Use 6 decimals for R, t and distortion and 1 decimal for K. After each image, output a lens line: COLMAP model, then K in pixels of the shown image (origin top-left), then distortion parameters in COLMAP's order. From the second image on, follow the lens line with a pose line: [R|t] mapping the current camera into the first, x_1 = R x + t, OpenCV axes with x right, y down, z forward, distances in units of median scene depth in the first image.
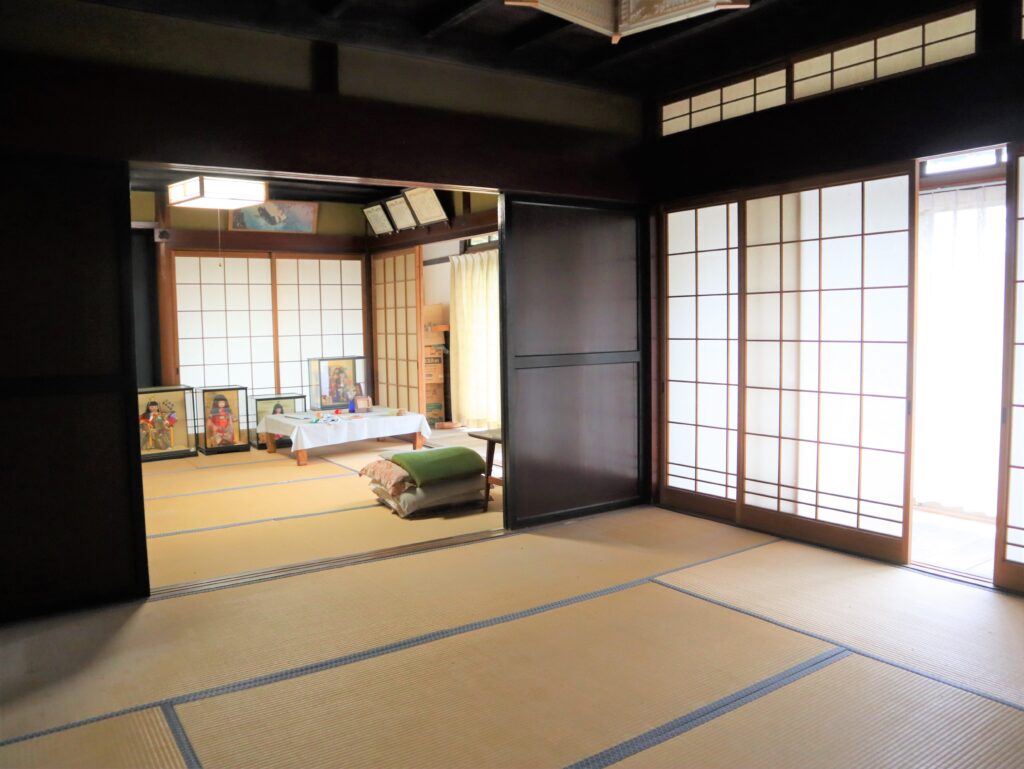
lens RADIAL K [[803.3, 0, 512.0], [0, 803.3, 384.5], [0, 0, 1]] dist [-0.072717, 0.000846]
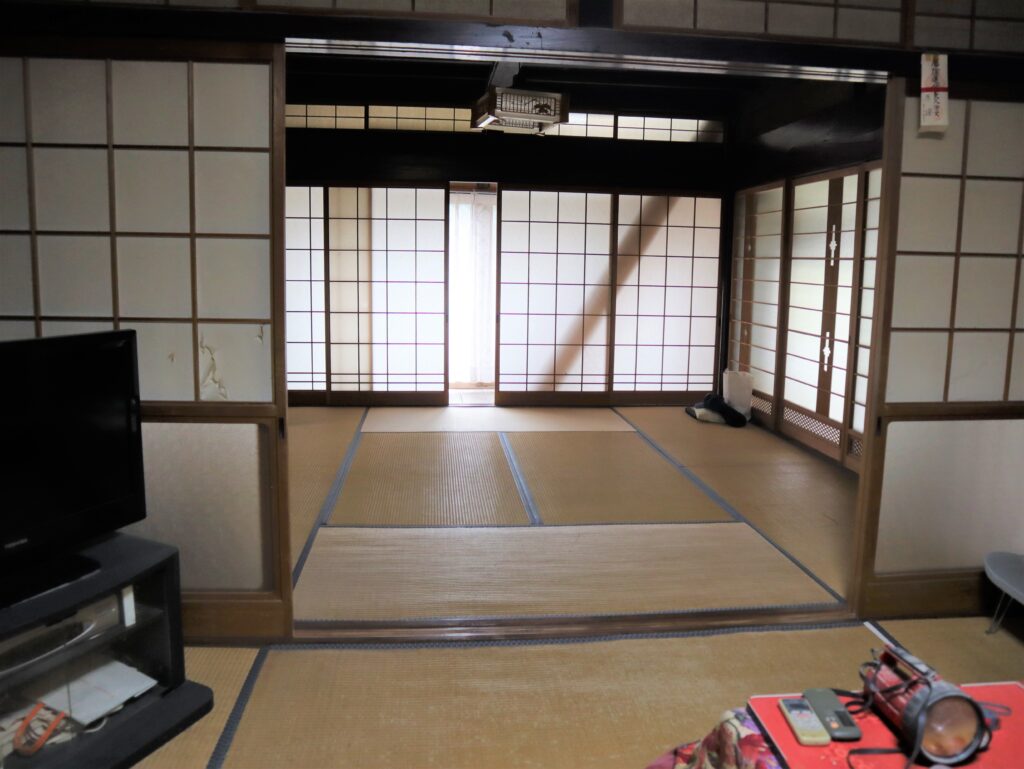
lens RADIAL K [[803.3, 0, 512.0], [0, 803.3, 384.5], [0, 0, 1]] dist [-0.072717, 0.000846]
pose [[0.488163, -0.106344, 0.866249, -0.934902], [0.042226, 0.994264, 0.098264, 0.004498], [-0.871730, -0.011391, 0.489854, -0.036901]]
